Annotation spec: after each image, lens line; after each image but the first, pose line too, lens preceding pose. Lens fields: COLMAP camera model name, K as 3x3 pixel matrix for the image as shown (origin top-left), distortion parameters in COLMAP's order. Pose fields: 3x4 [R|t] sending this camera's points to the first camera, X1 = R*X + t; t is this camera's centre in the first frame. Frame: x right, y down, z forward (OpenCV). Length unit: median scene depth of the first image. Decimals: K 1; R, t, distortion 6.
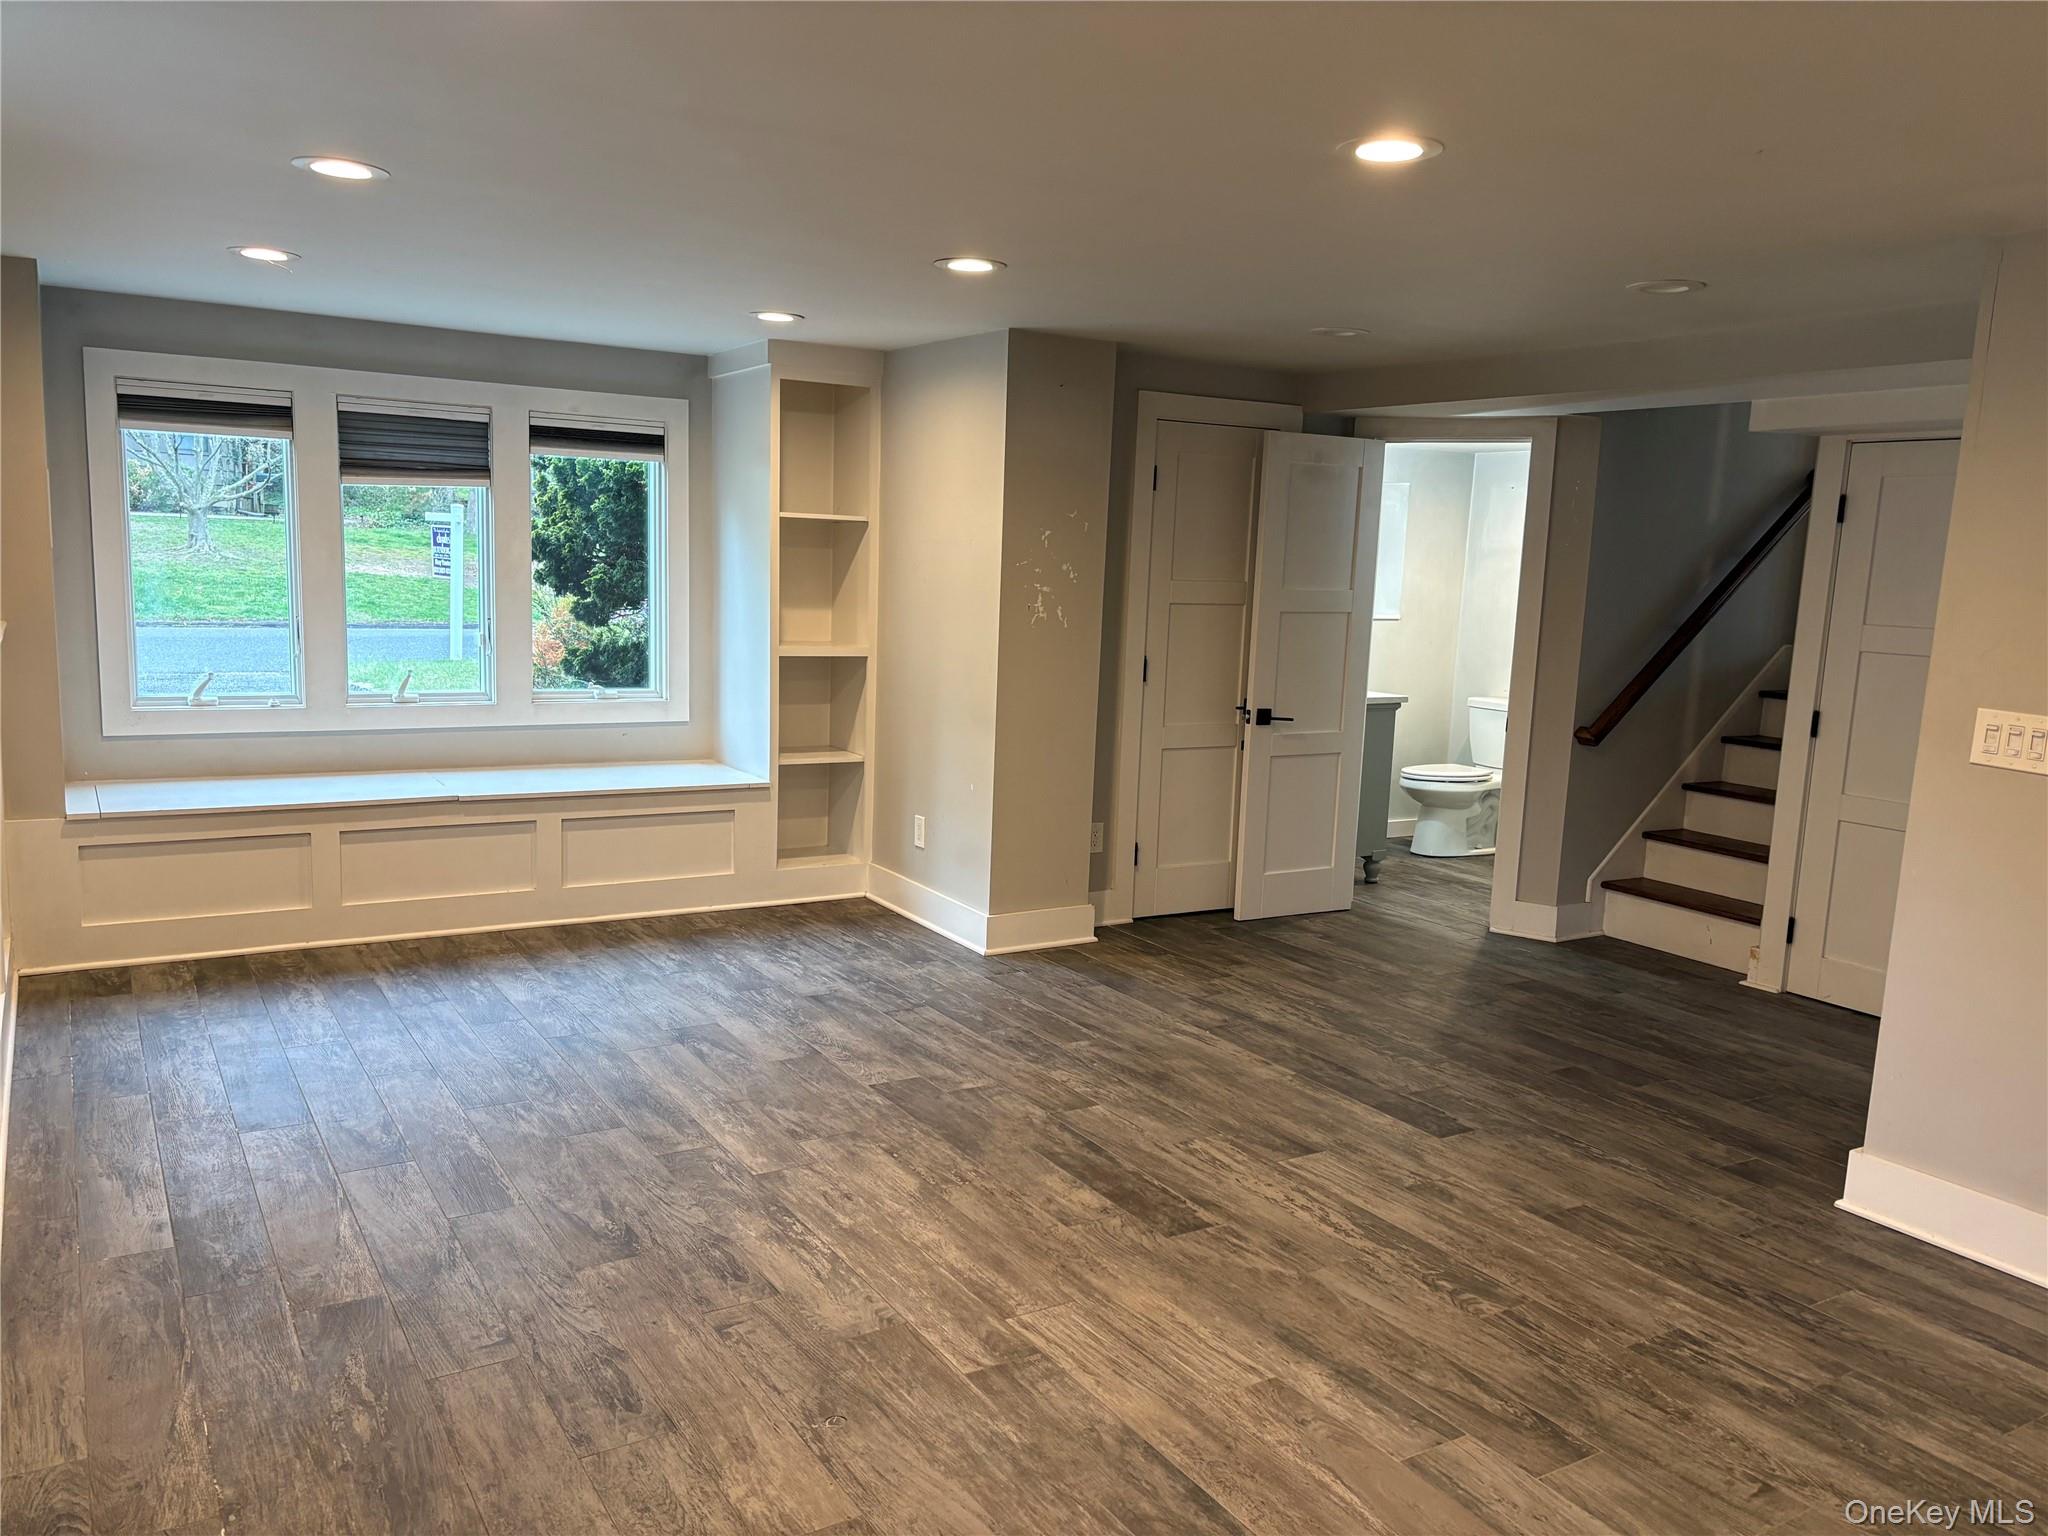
lens RADIAL K [[1555.1, 0, 1024.0], [0, 1555.1, 768.0], [0, 0, 1]] dist [0.034181, -0.007937]
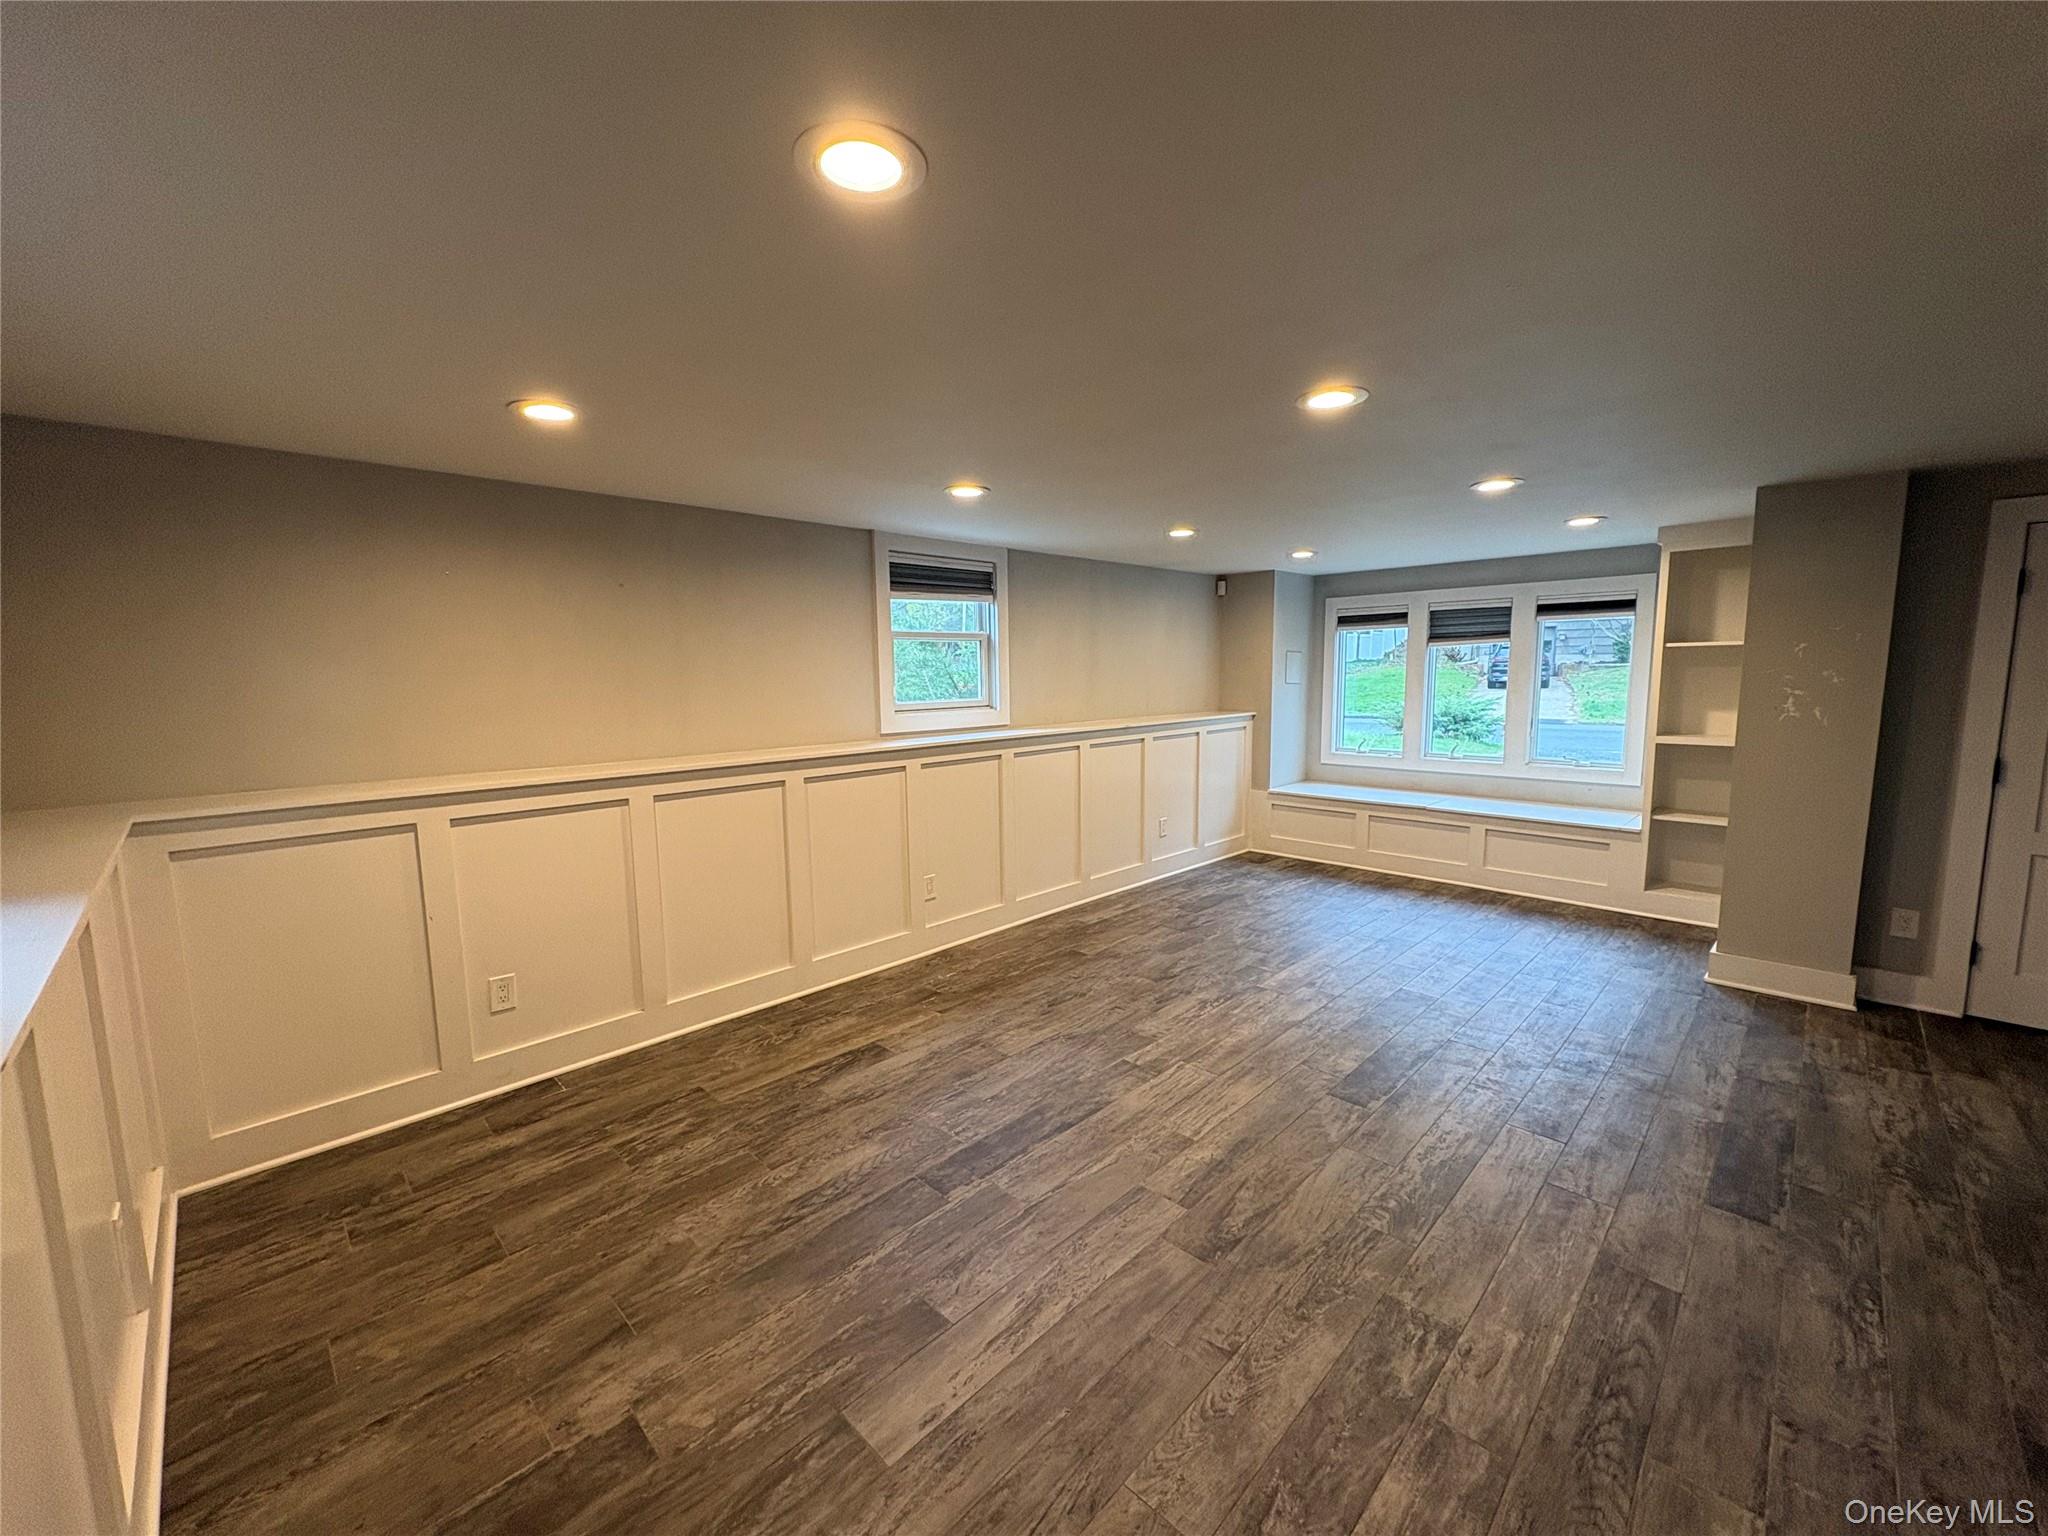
lens RADIAL K [[812.4, 0, 1024.0], [0, 812.4, 768.0], [0, 0, 1]] dist [0.002721, -0.000403]
pose [[0.233162, 0.076856, -0.969396, 0.685548], [-0.116942, 0.991854, 0.050509, -0.030740], [0.965381, 0.101586, 0.240251, 0.400028]]
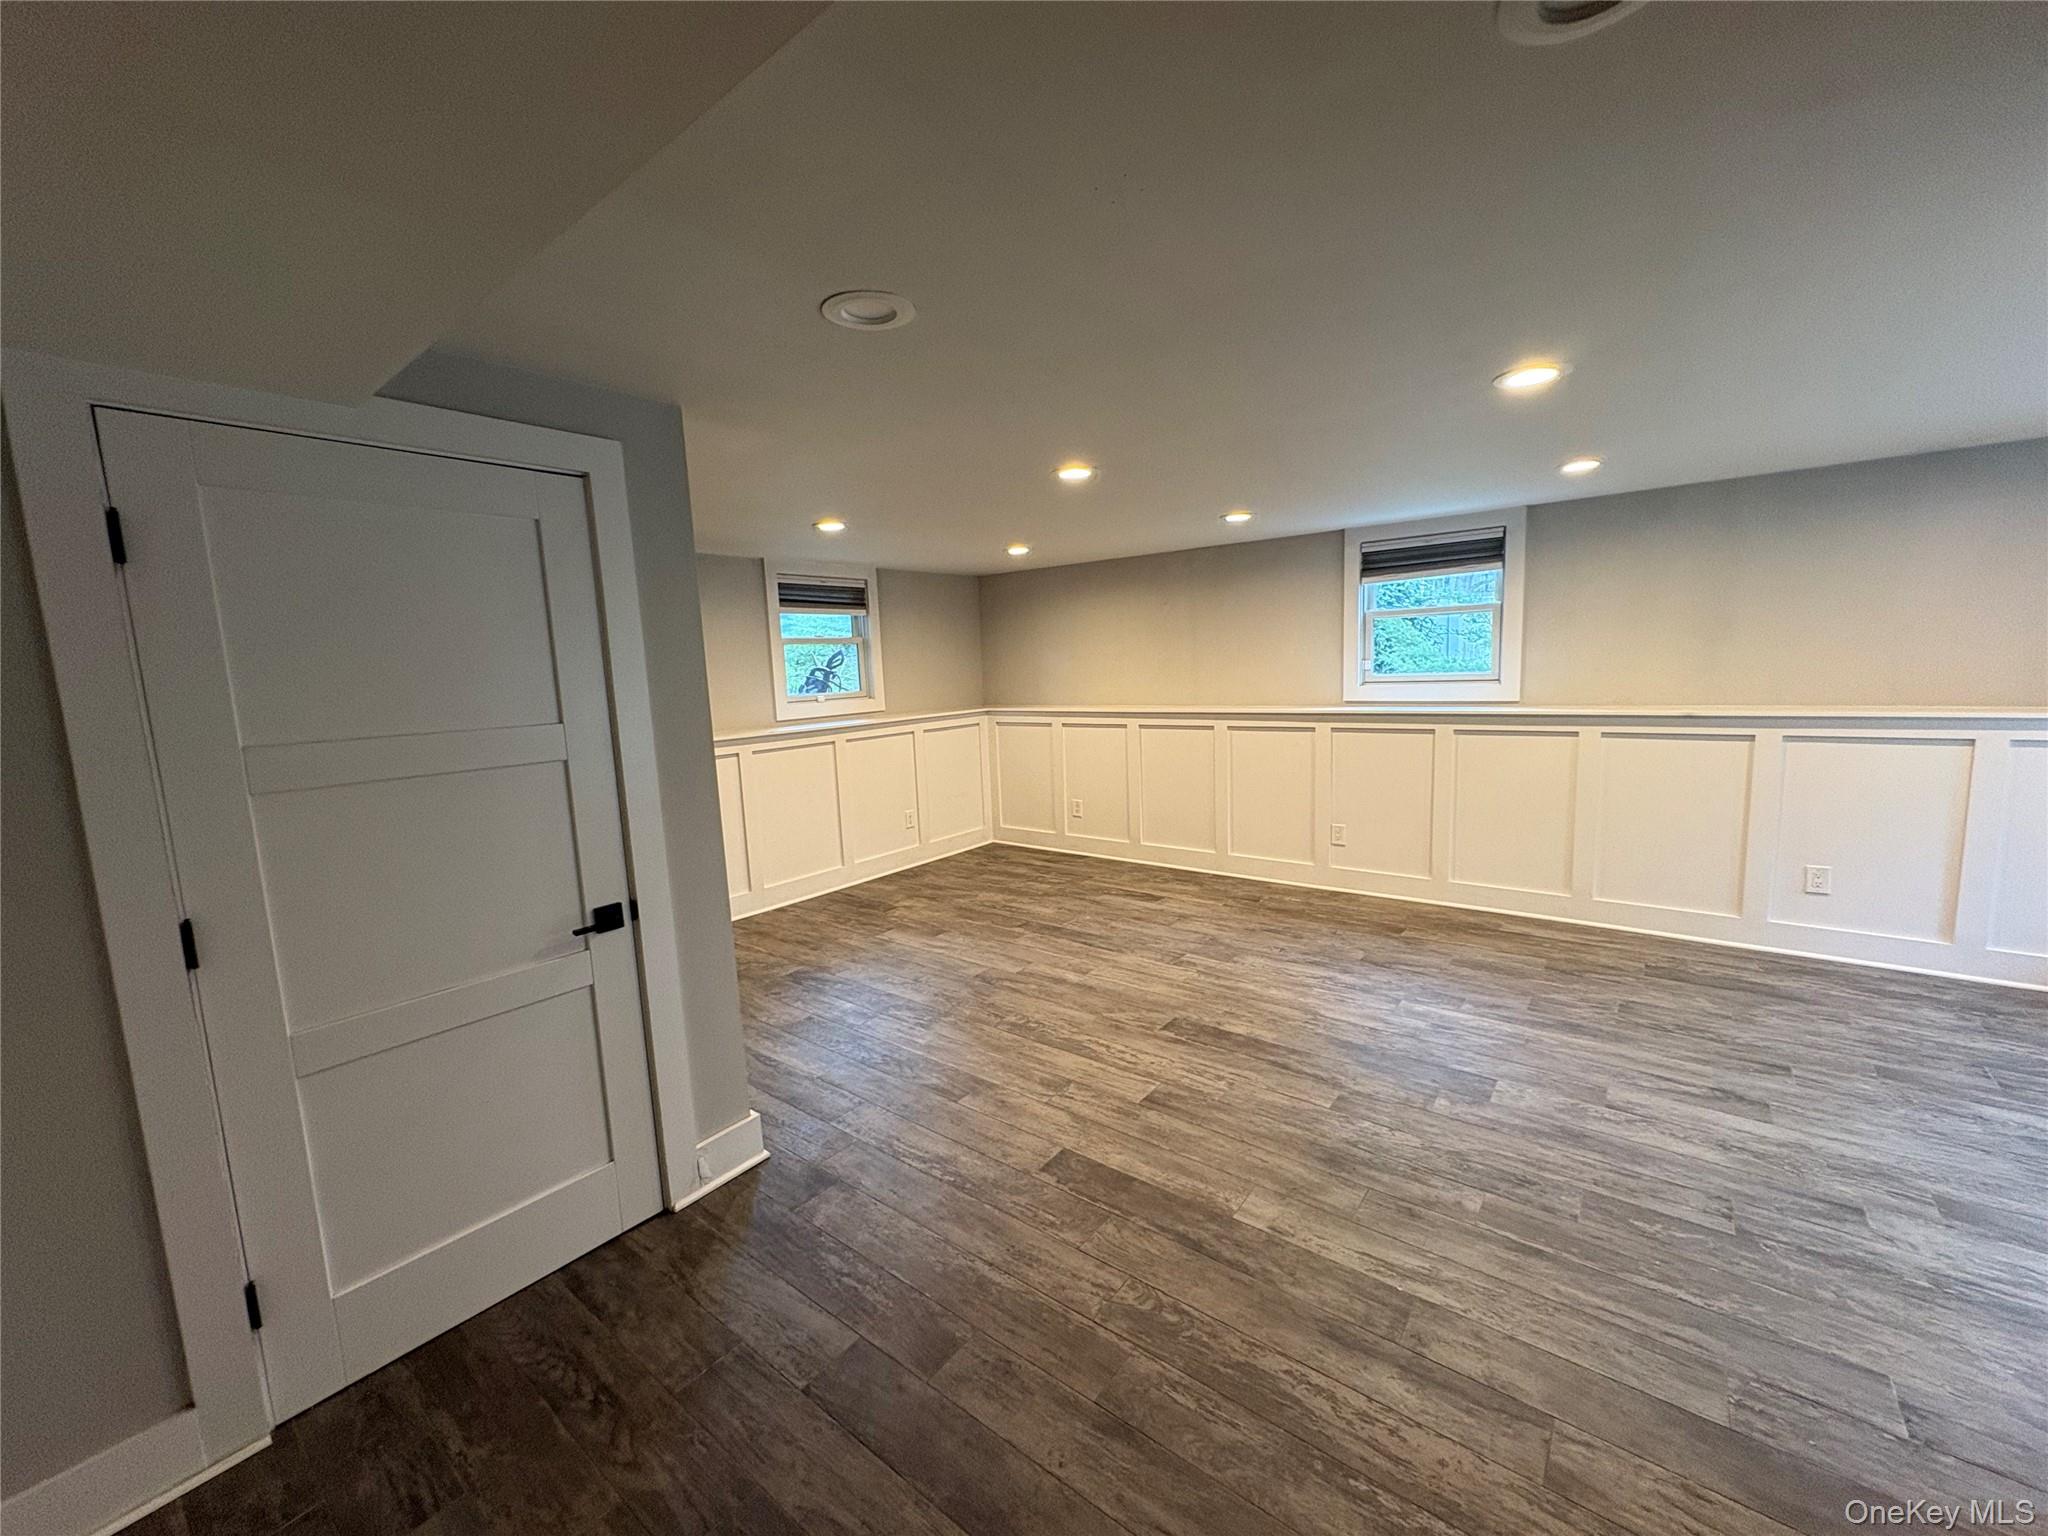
lens RADIAL K [[812.4, 0, 1024.0], [0, 812.4, 768.0], [0, 0, 1]] dist [0.002721, -0.000403]
pose [[-0.940348, 0.044987, -0.337227, 0.499800], [-0.043252, 0.967368, 0.249658, -0.197541], [0.337454, 0.249351, -0.907717, 1.507942]]
